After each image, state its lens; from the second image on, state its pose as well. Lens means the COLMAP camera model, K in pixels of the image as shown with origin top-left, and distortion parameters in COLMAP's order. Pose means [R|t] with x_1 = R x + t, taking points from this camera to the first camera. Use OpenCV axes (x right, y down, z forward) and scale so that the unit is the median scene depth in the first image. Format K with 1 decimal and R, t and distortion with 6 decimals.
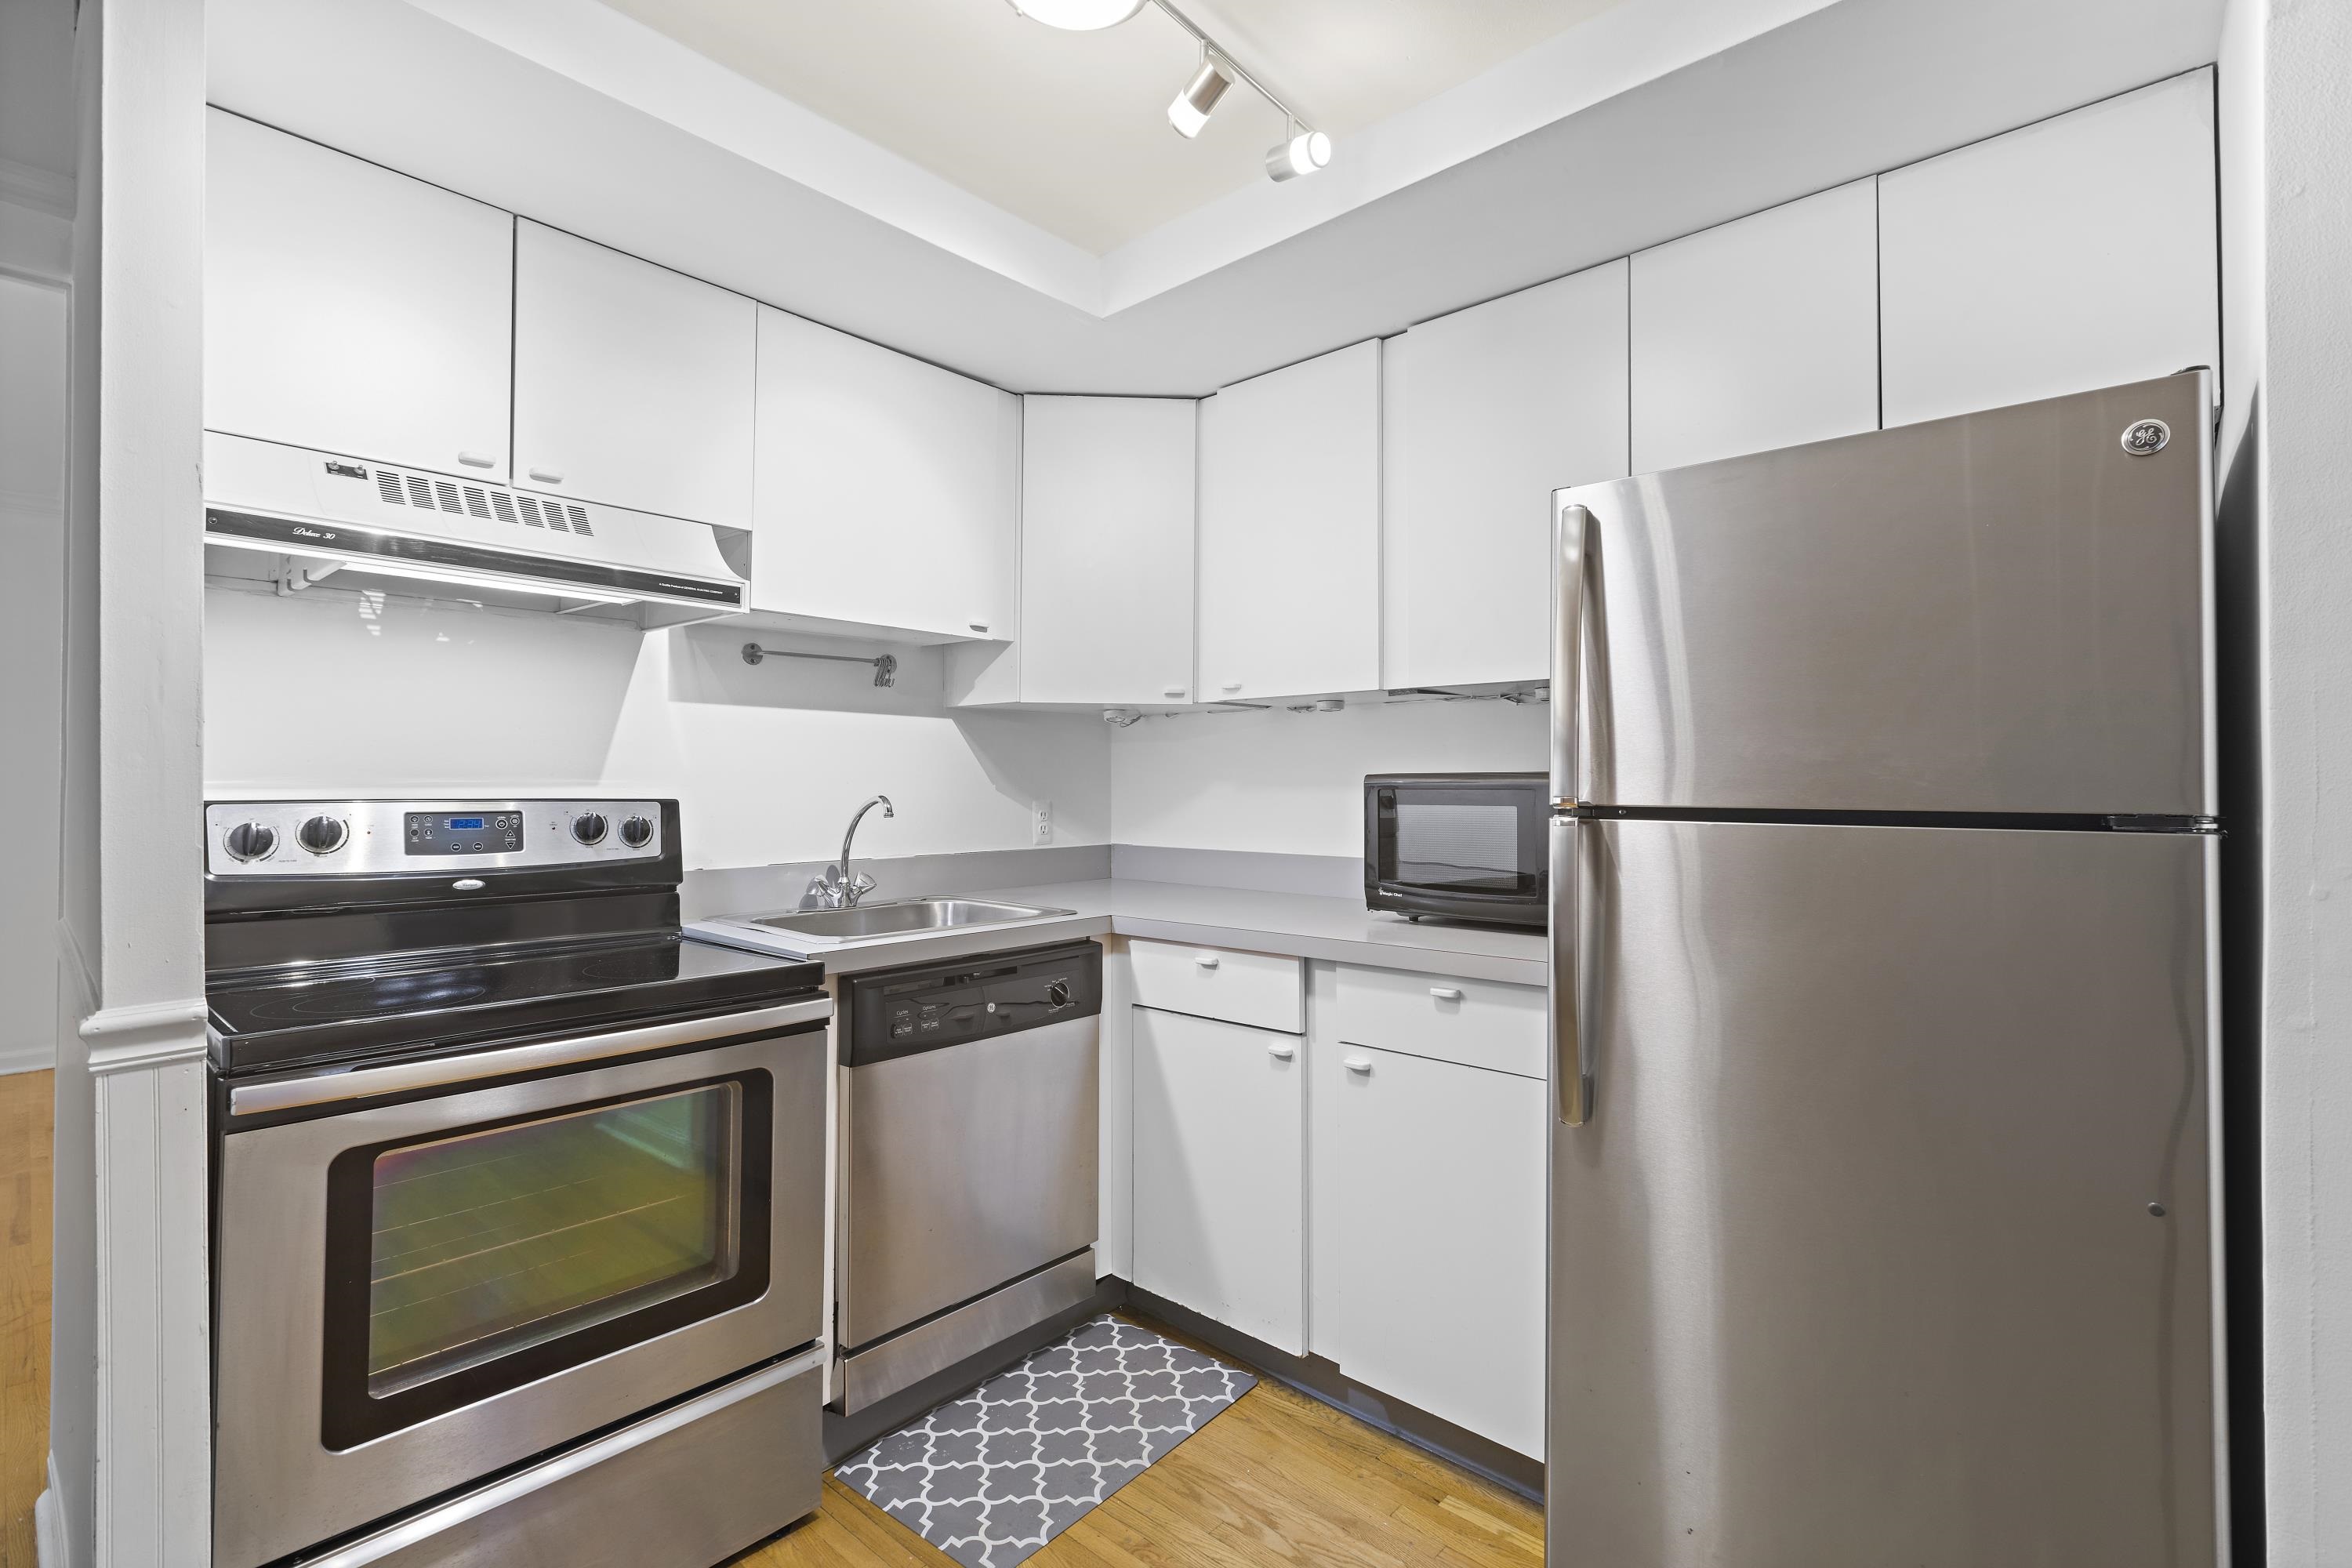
lens RADIAL K [[1057.1, 0, 1180.3], [0, 1057.1, 766.9], [0, 0, 1]] dist [0.004807, 0.000310]
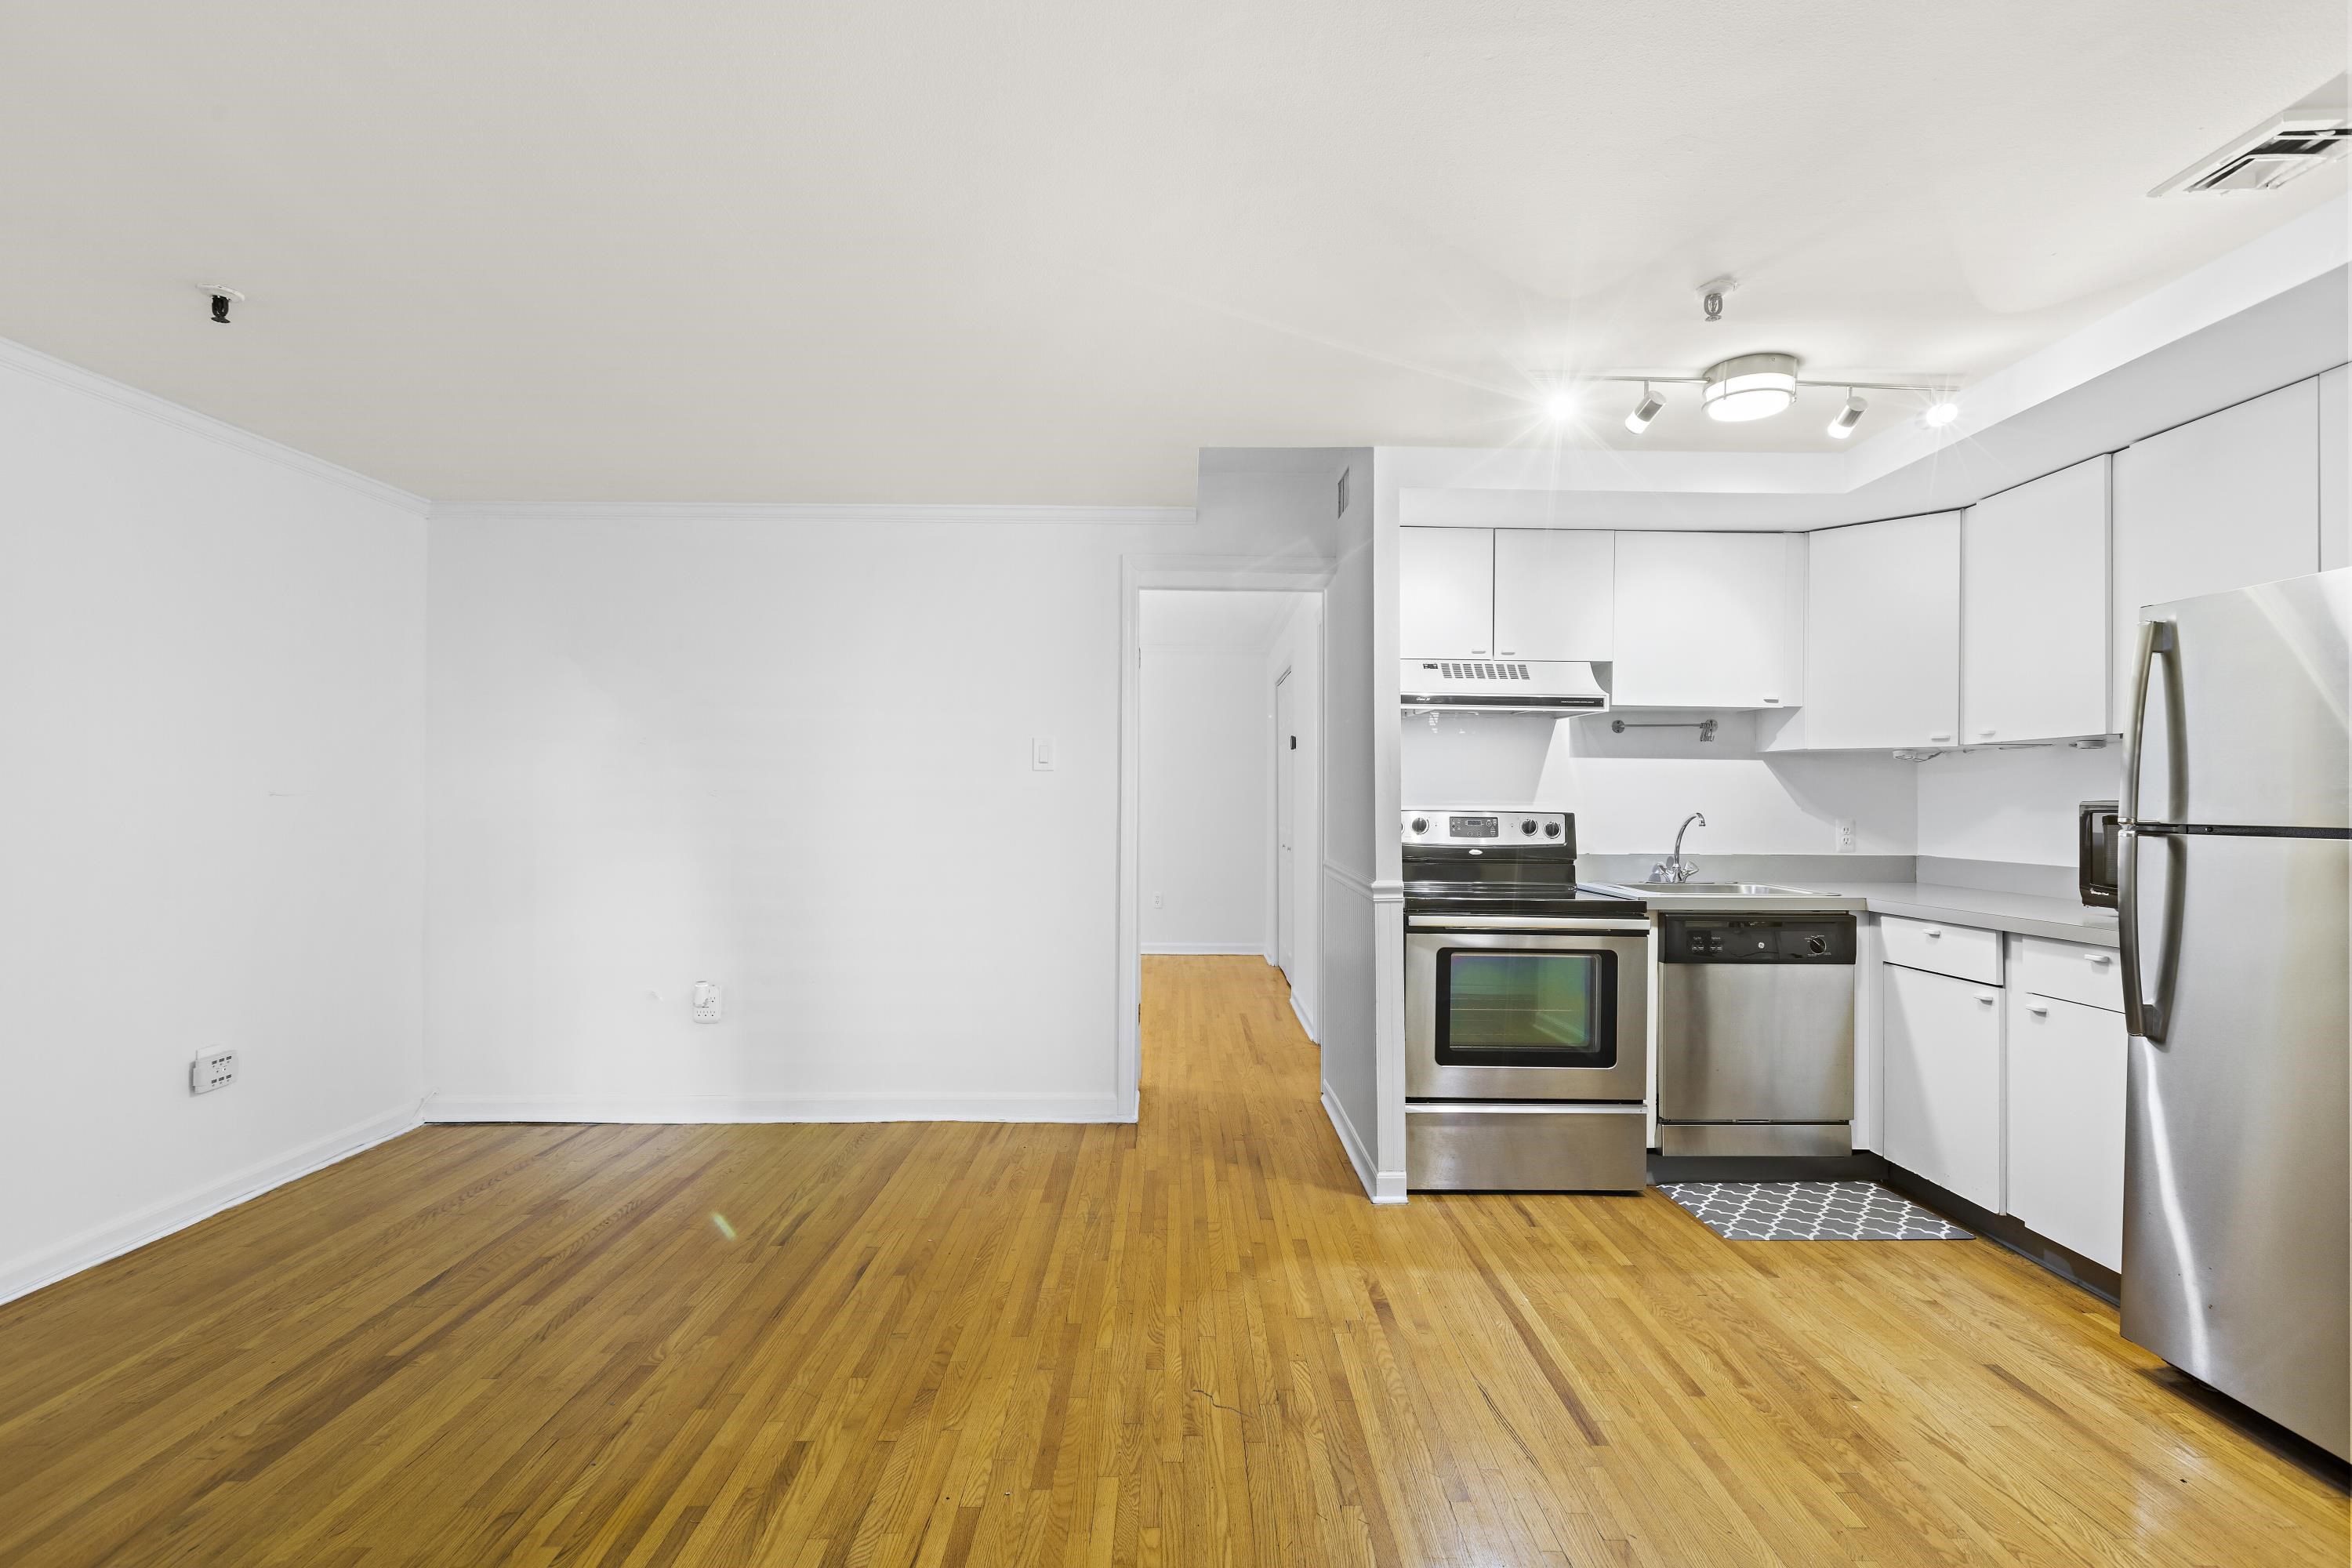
lens RADIAL K [[1057.1, 0, 1174.3], [0, 1057.1, 789.8], [0, 0, 1]] dist [0.004807, 0.000310]
pose [[0.677299, -0.003298, -0.735700, 0.427768], [0.004220, 0.999991, -0.000598, -0.011459], [0.735696, -0.002700, 0.677307, -0.789843]]
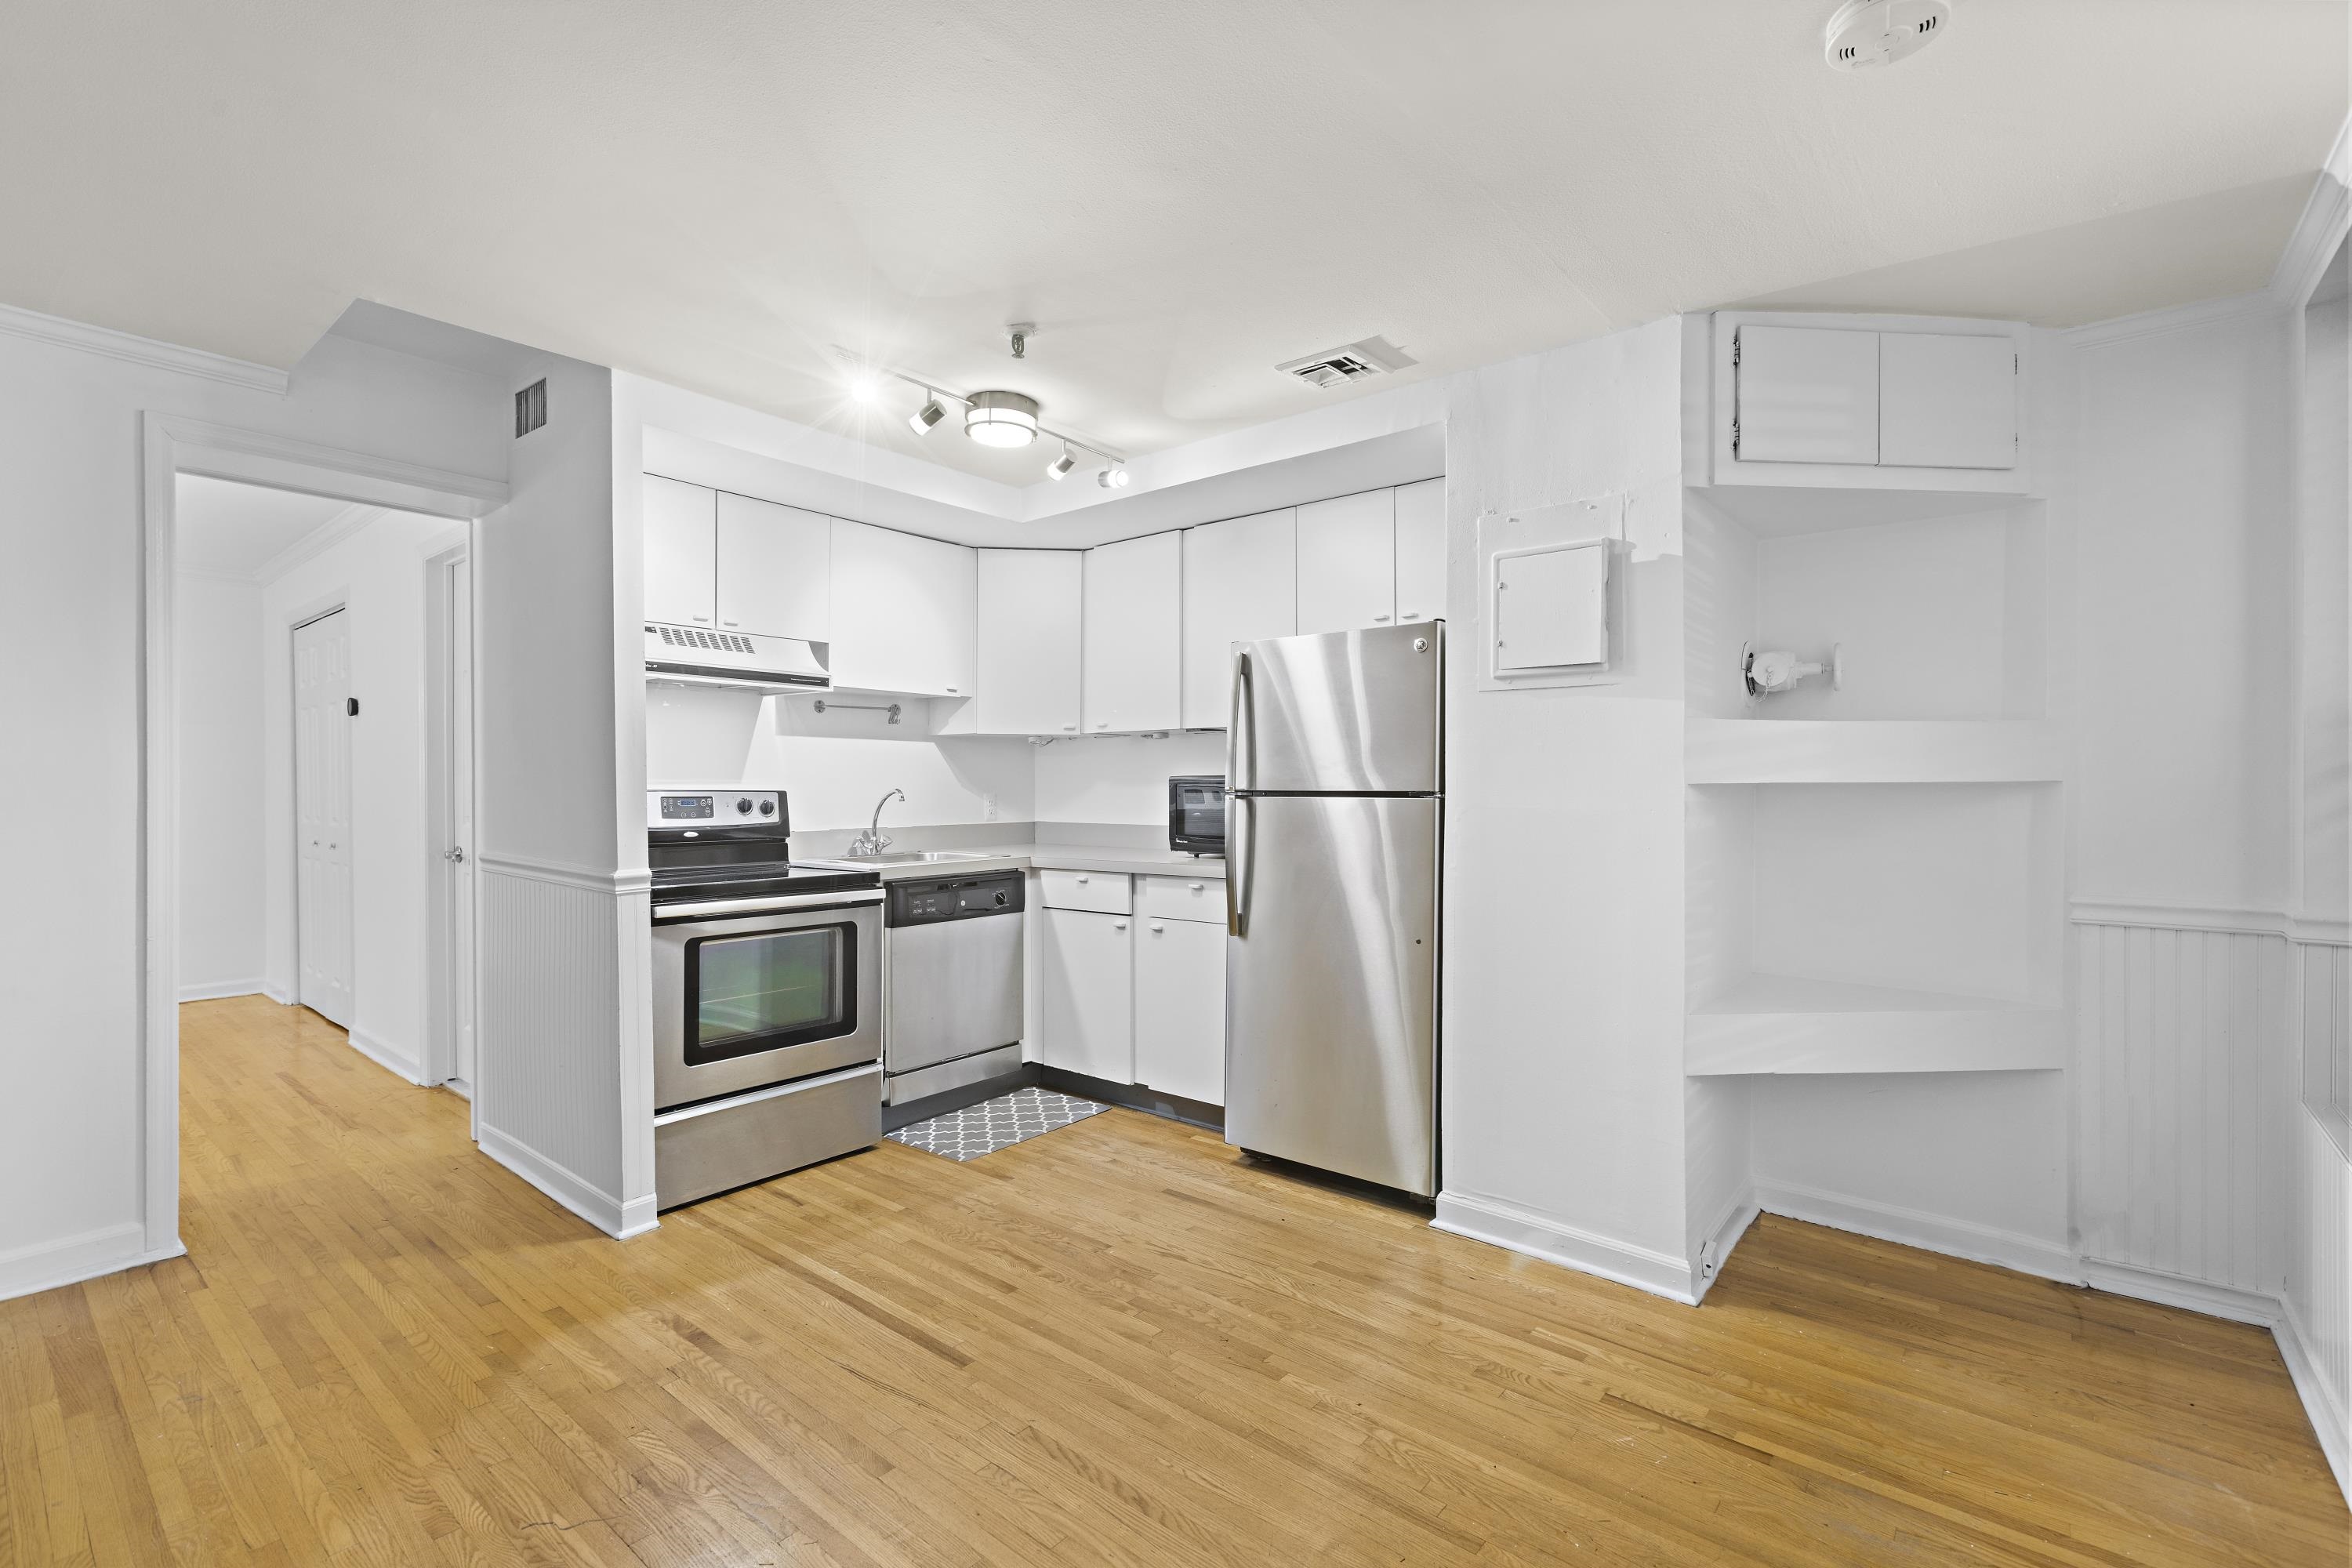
lens RADIAL K [[1057.1, 0, 1181.8], [0, 1057.1, 785.1], [0, 0, 1]] dist [0.004807, 0.000310]
pose [[0.998822, -0.003217, 0.048415, 0.121136], [0.002482, 0.999881, 0.015231, -0.005513], [-0.048458, -0.015093, 0.998711, -0.914829]]
